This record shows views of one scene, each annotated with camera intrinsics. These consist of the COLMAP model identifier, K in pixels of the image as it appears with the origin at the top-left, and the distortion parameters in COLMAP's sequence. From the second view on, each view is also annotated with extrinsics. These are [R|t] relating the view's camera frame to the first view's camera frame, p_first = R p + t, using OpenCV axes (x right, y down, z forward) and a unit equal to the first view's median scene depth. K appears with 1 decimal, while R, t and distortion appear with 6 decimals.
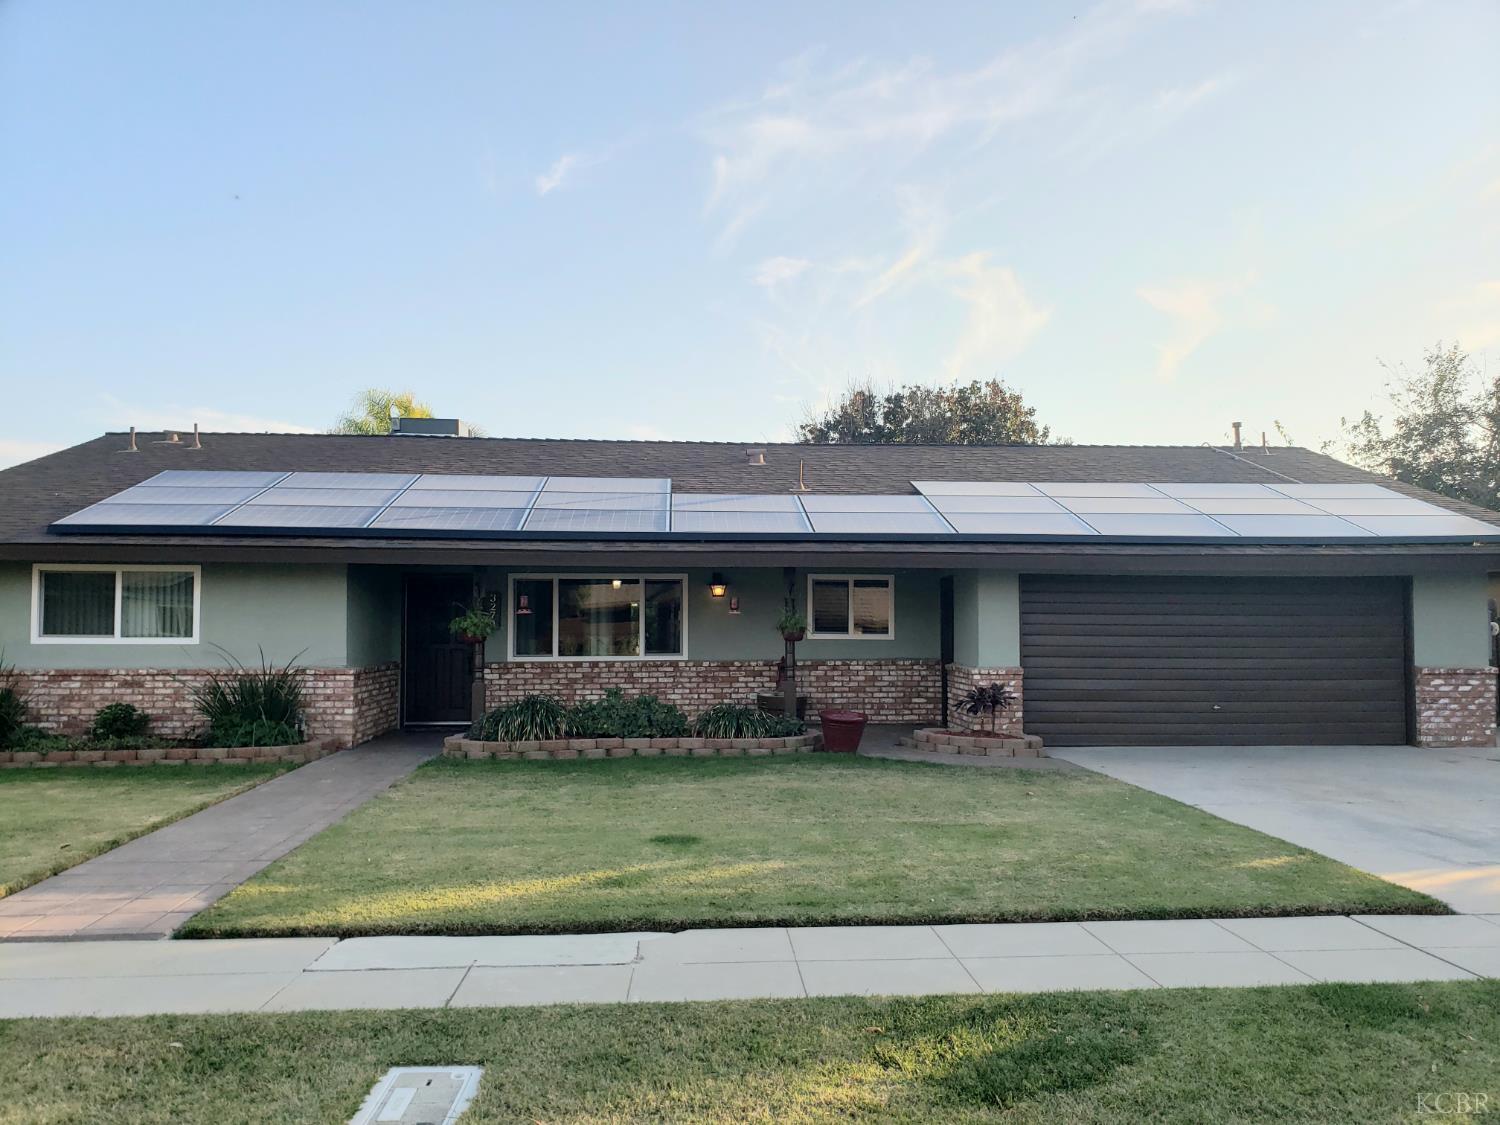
lens RADIAL K [[1165.3, 0, 768.9], [0, 1165.3, 584.6], [0, 0, 1]] dist [0.030477, -0.021174]
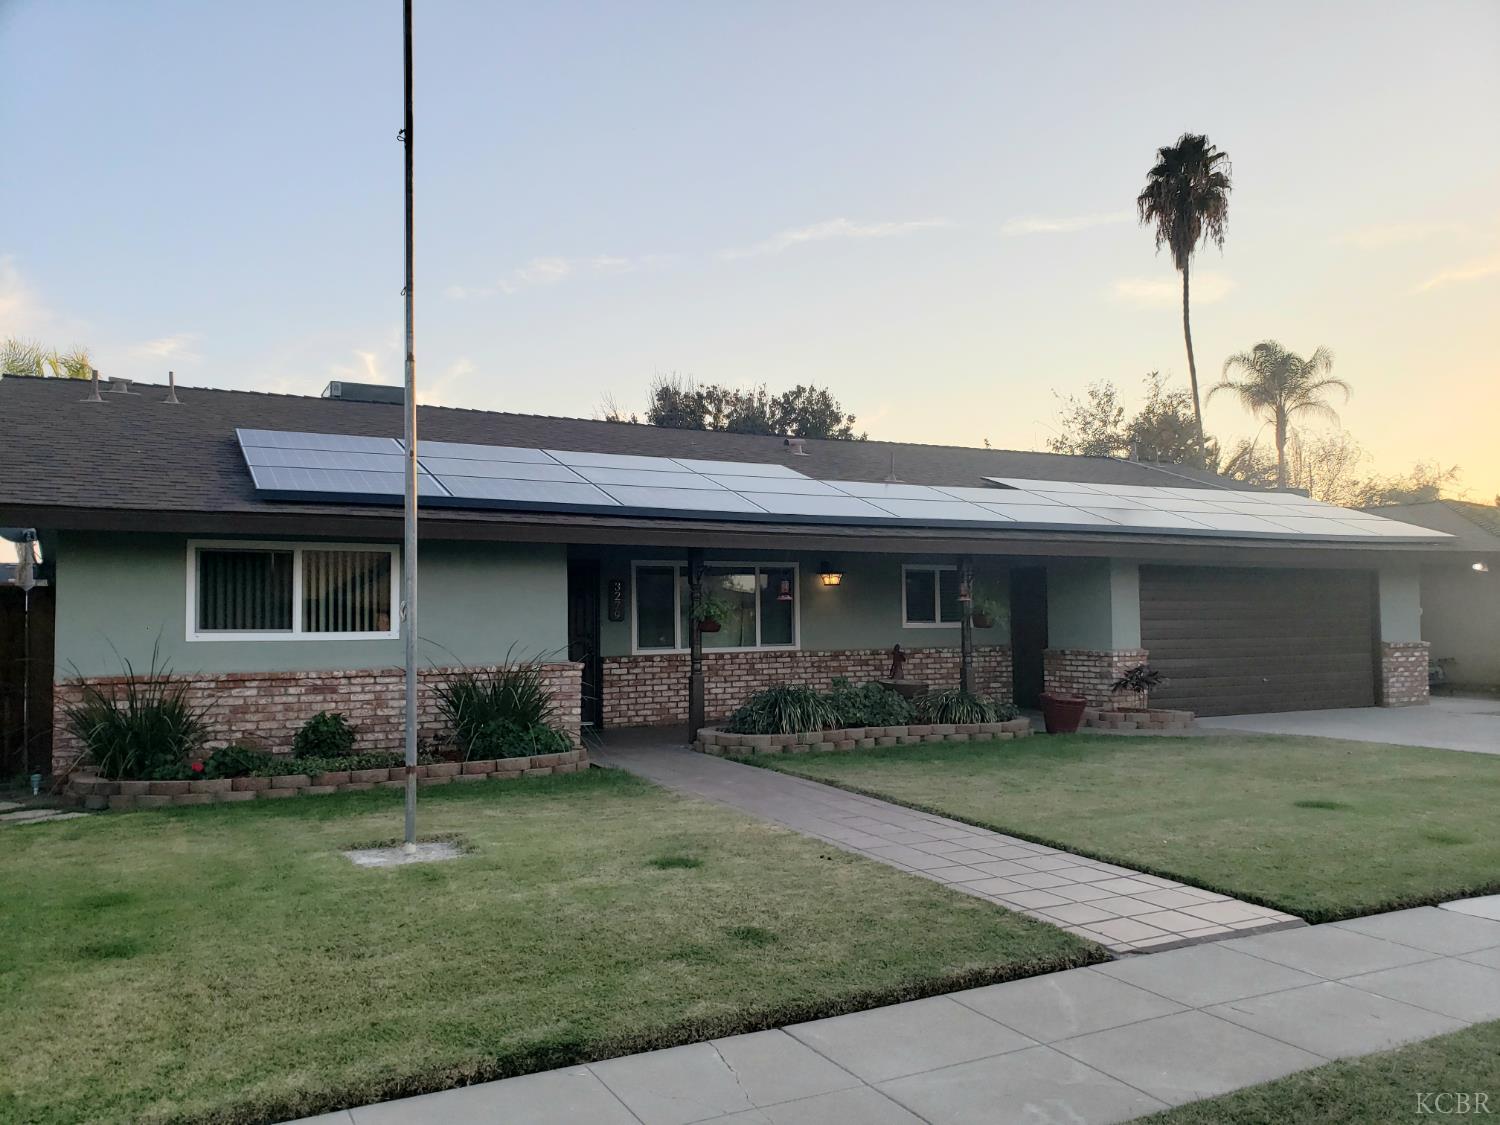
lens RADIAL K [[1165.3, 0, 758.4], [0, 1165.3, 559.3], [0, 0, 1]] dist [0.030477, -0.021174]
pose [[0.918903, 0.010334, 0.394347, -0.555424], [-0.000797, 0.999703, -0.024342, 0.013319], [-0.394482, 0.022053, 0.918639, 0.123612]]
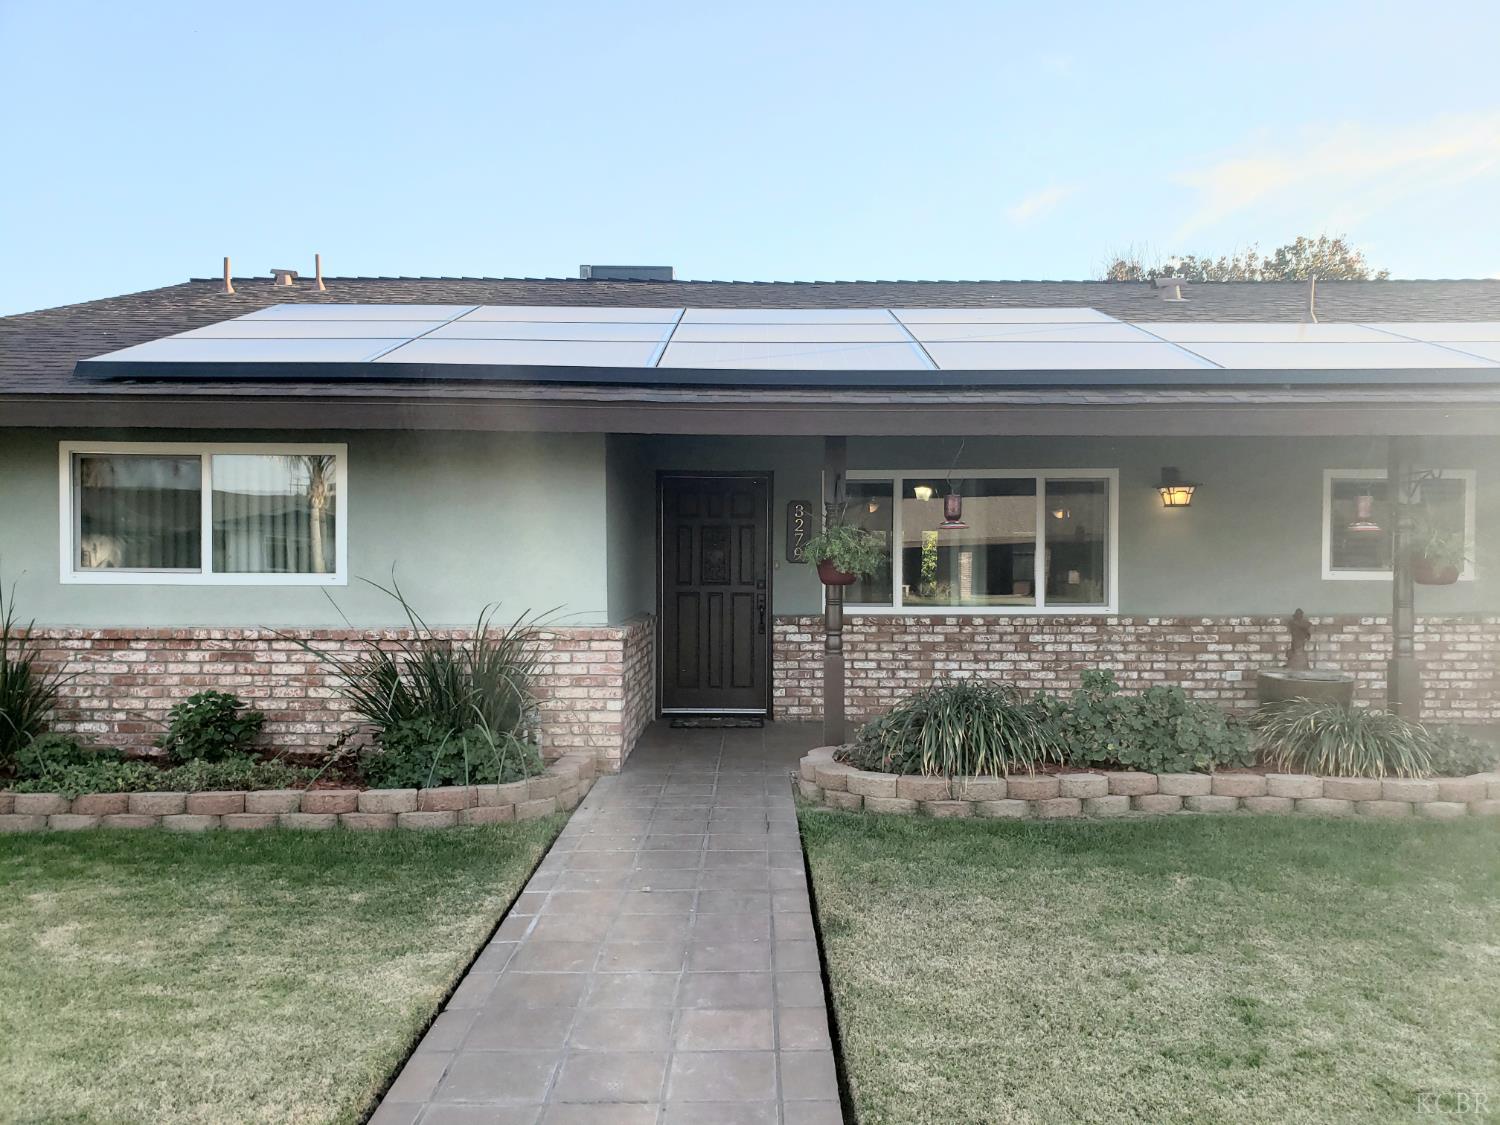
lens RADIAL K [[1165.3, 0, 752.3], [0, 1165.3, 578.3], [0, 0, 1]] dist [0.030477, -0.021174]
pose [[0.996799, 0.002806, -0.079905, -0.236825], [0.000861, 0.998949, 0.045822, 0.021000], [0.079949, -0.045744, 0.995749, 0.437942]]
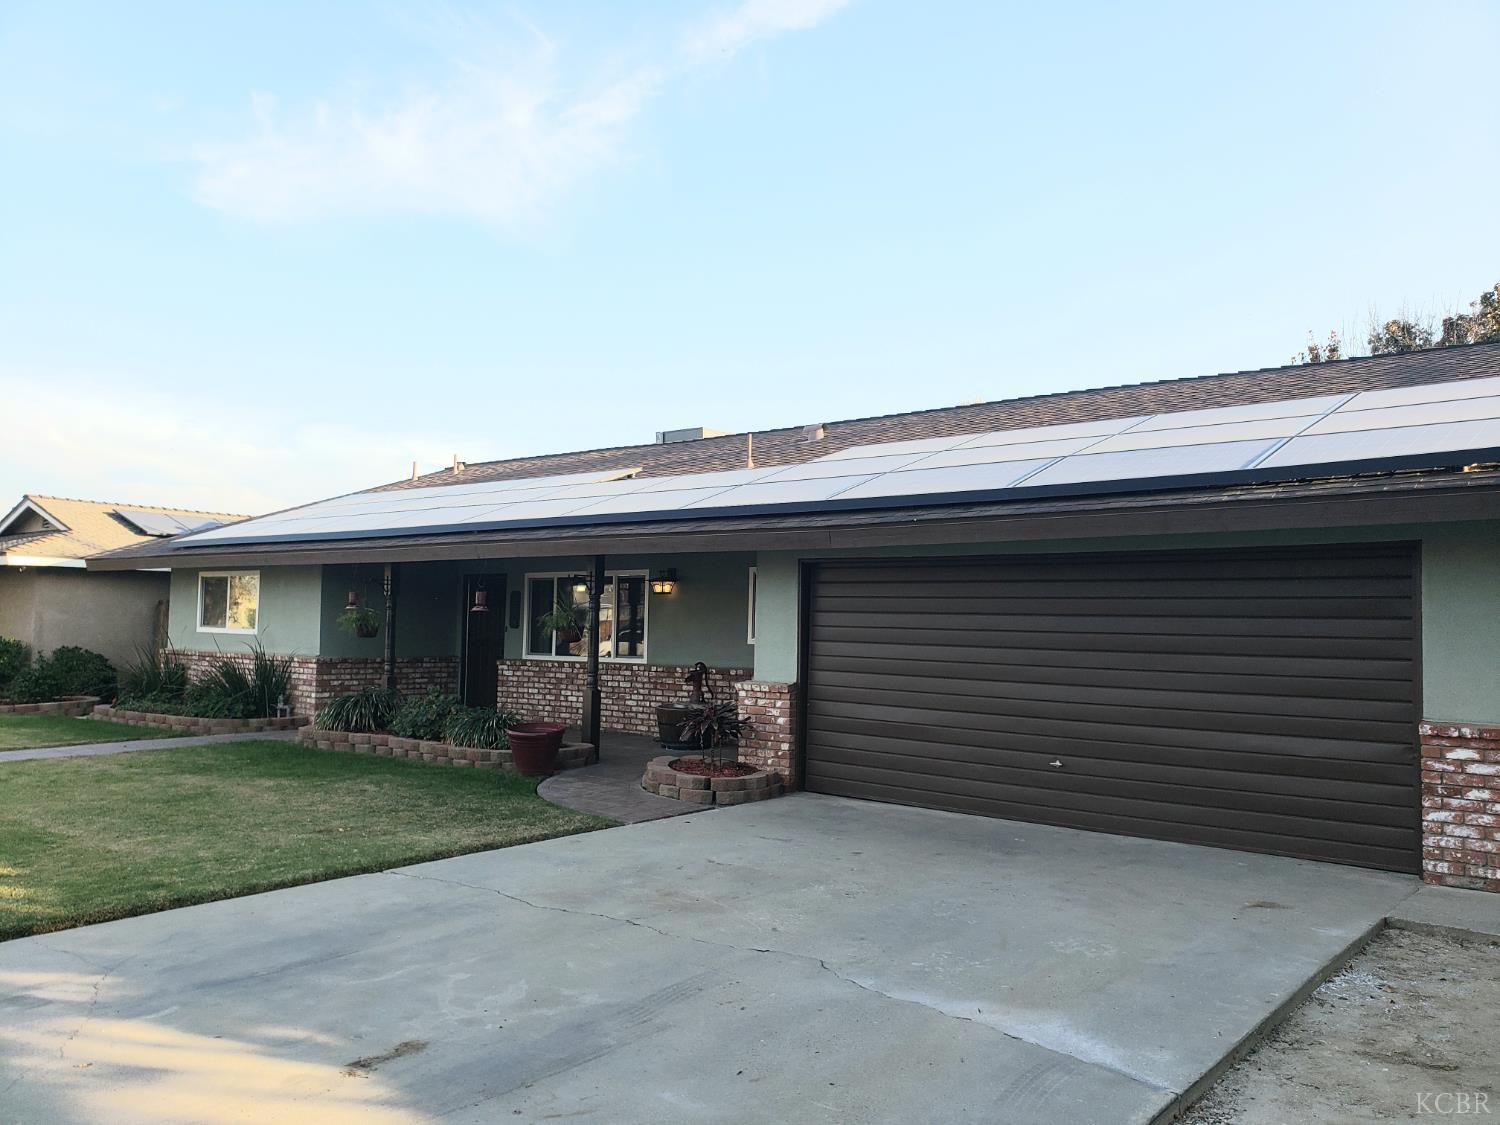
lens RADIAL K [[1165.3, 0, 754.4], [0, 1165.3, 555.6], [0, 0, 1]] dist [0.030477, -0.021174]
pose [[0.723764, -0.030867, -0.689357, 0.709702], [0.005468, 0.999224, -0.039001, 0.017772], [0.690026, 0.024458, 0.723372, 0.444835]]
